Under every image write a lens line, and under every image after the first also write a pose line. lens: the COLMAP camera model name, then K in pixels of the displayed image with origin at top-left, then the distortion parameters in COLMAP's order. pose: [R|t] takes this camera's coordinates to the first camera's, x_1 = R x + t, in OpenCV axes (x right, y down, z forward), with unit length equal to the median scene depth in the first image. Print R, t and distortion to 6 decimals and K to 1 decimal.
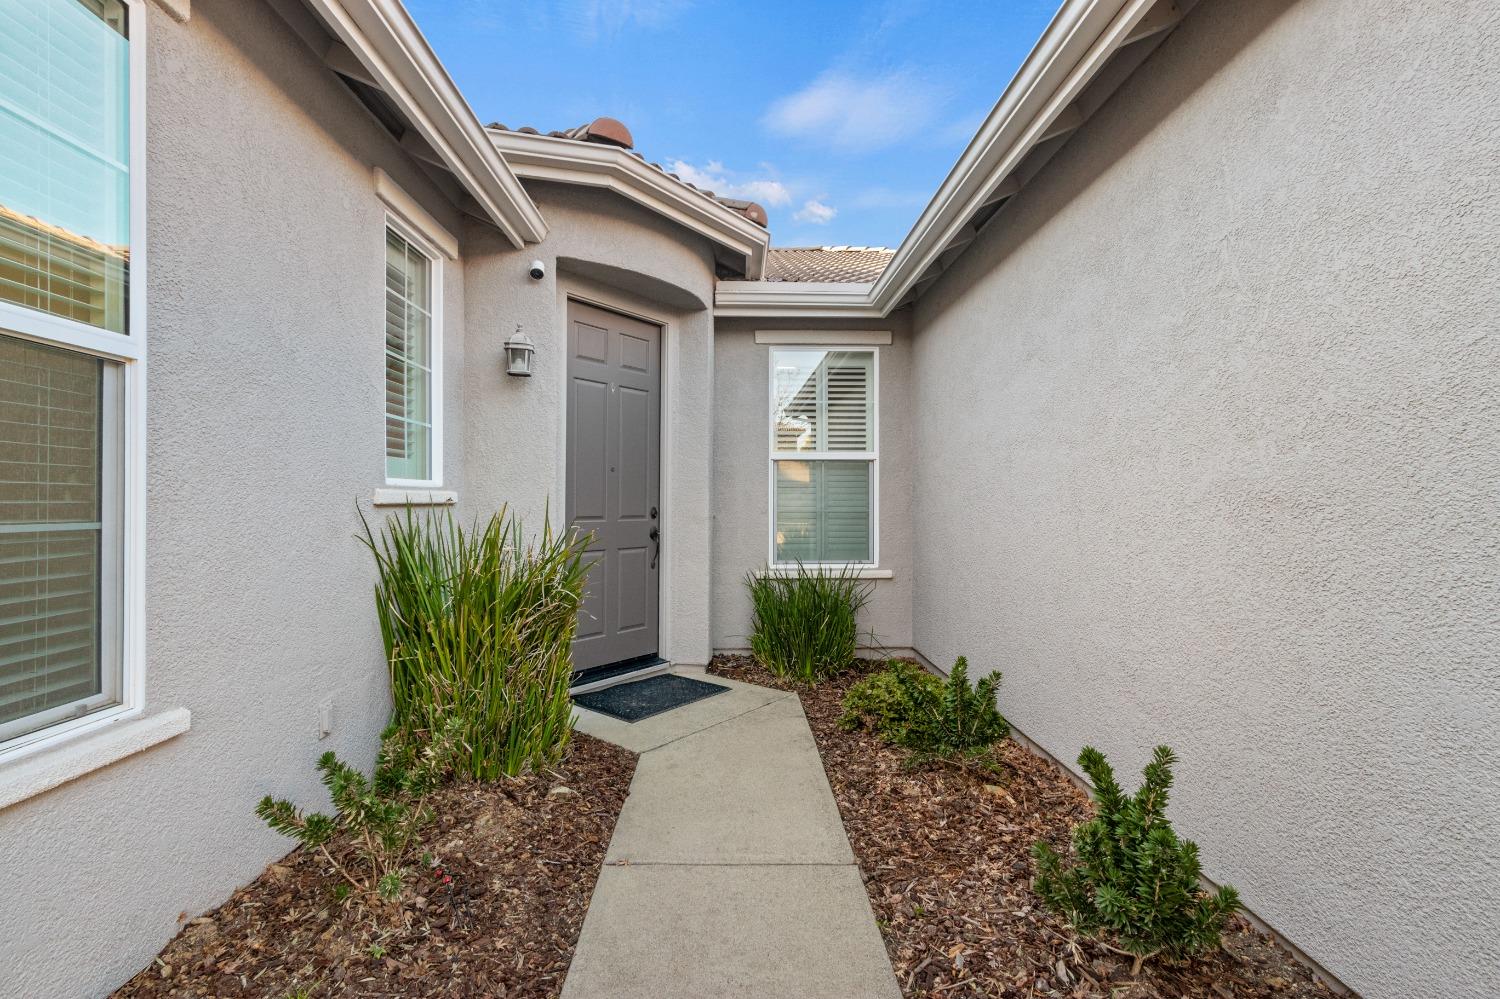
lens RADIAL K [[681.6, 0, 750.0], [0, 681.6, 499.5], [0, 0, 1]] dist [0.007335, 0.000120]
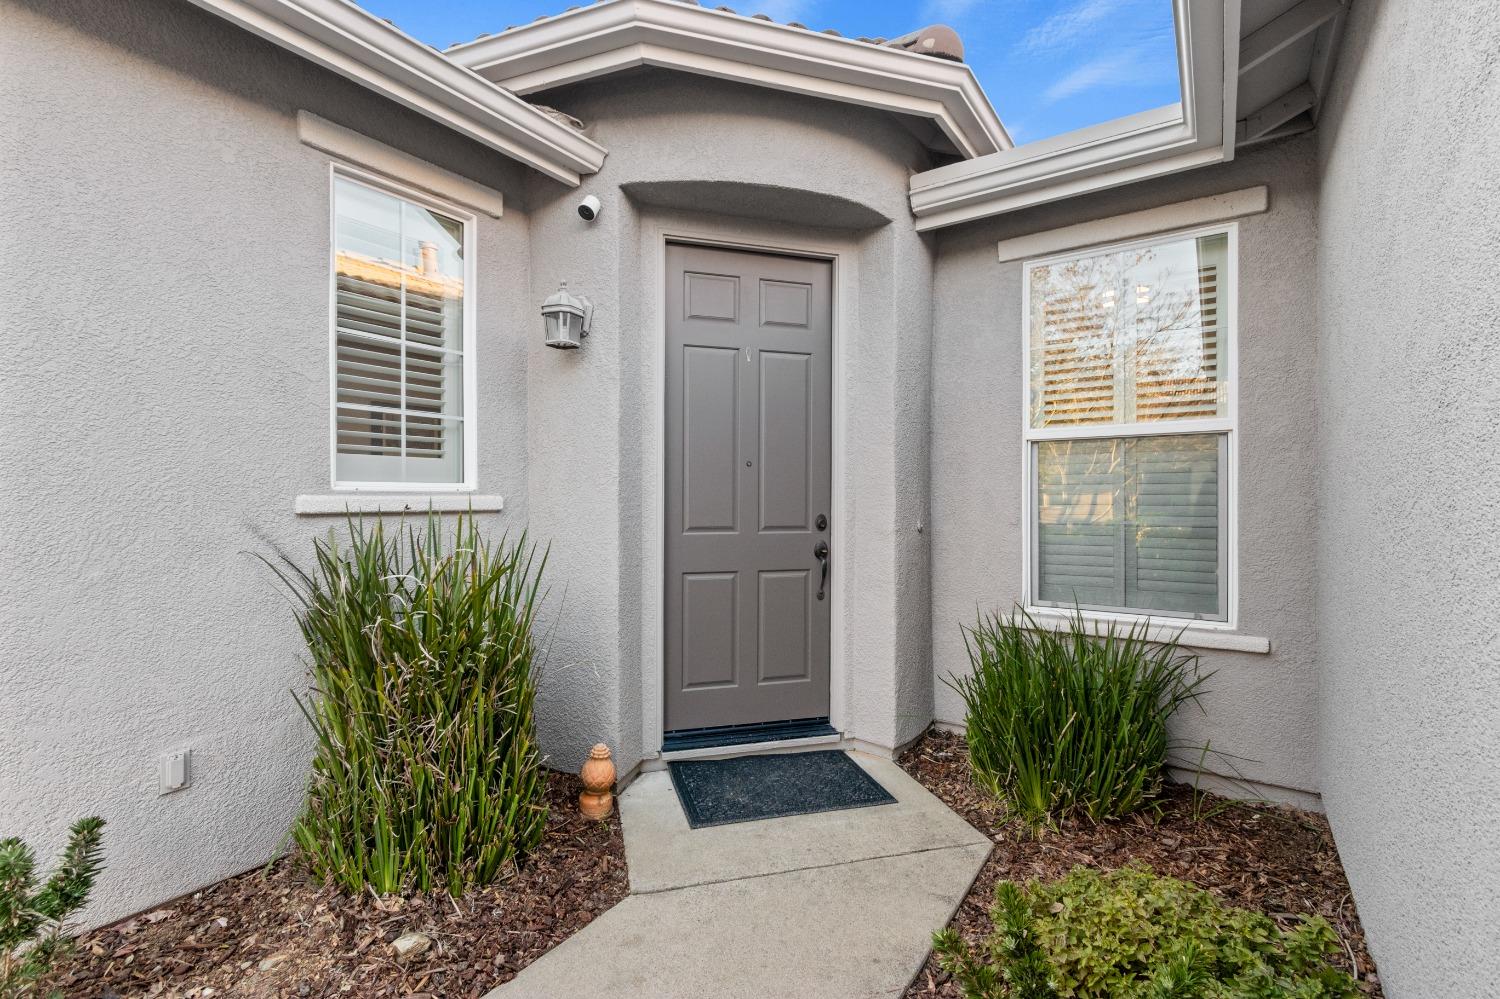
lens RADIAL K [[681.6, 0, 750.0], [0, 681.6, 499.5], [0, 0, 1]] dist [0.007335, 0.000120]
pose [[0.802947, 0.000185, -0.596050, 0.228036], [0.002058, 0.999993, 0.003083, -0.007051], [0.596046, -0.003702, 0.802942, 0.379003]]
